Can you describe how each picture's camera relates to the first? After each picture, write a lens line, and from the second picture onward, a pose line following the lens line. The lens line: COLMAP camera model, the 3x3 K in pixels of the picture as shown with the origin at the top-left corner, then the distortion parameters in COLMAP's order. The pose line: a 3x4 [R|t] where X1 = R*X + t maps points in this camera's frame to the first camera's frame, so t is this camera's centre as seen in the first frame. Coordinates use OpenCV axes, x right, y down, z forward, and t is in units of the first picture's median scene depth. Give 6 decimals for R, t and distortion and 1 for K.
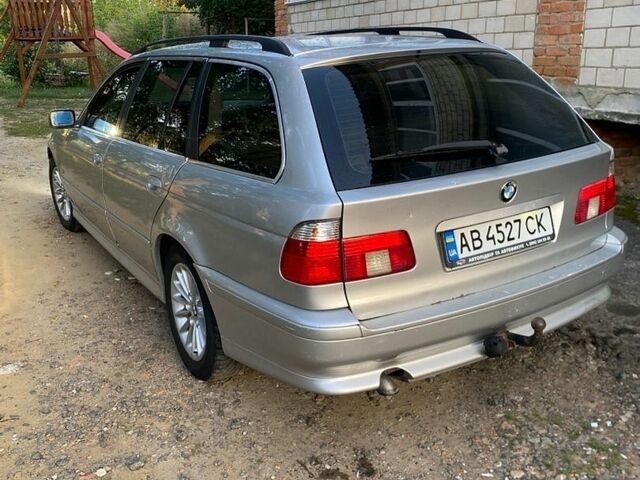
lens RADIAL K [[613.9, 0, 300.8], [0, 613.9, 239.7], [0, 0, 1]] dist [0.115664, -0.214815]
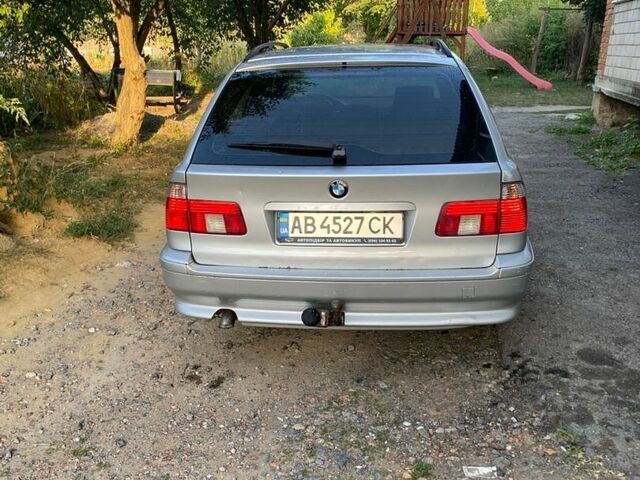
lens RADIAL K [[604.4, 0, 318.5], [0, 604.4, 238.0], [0, 0, 1]] dist [0.110875, -0.212987]
pose [[0.815544, 0.200013, -0.543031, 0.914599], [-0.193729, 0.978591, 0.069492, -0.058396], [0.545304, 0.048527, 0.836832, 0.038810]]
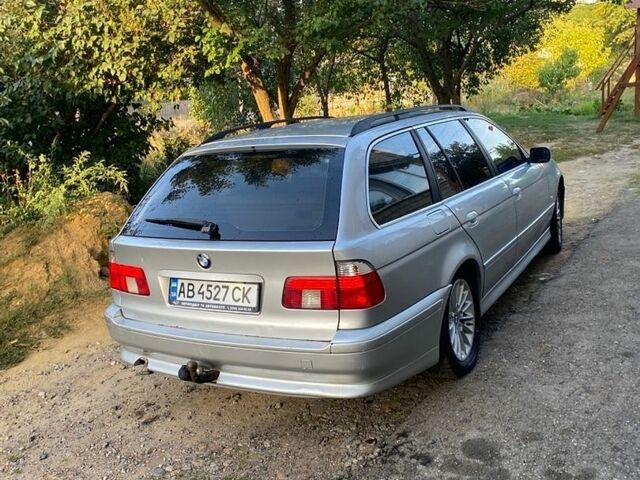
lens RADIAL K [[604.4, 0, 318.5], [0, 604.4, 238.0], [0, 0, 1]] dist [0.110875, -0.212987]
pose [[0.520051, 0.178813, -0.835208, 1.493581], [-0.196494, 0.976660, 0.086748, -0.278392], [0.831226, 0.119000, 0.543048, 0.485754]]
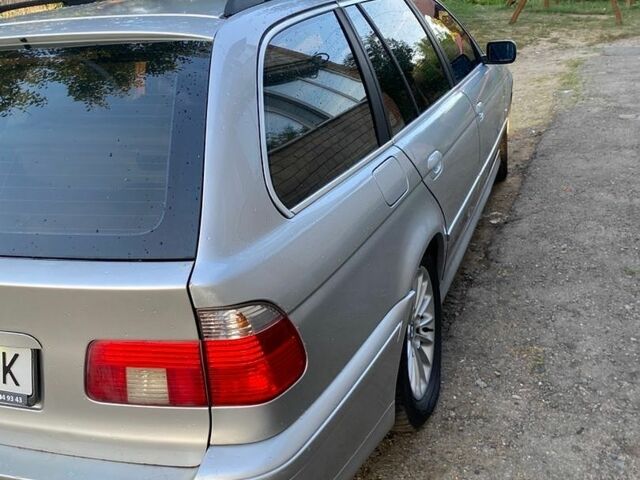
lens RADIAL K [[613.9, 0, 300.8], [0, 613.9, 239.7], [0, 0, 1]] dist [0.115664, -0.214815]
pose [[0.635879, 0.285718, -0.716954, 0.971197], [-0.185974, 0.958303, 0.216955, -0.326427], [0.749047, -0.004622, 0.662501, 0.863509]]
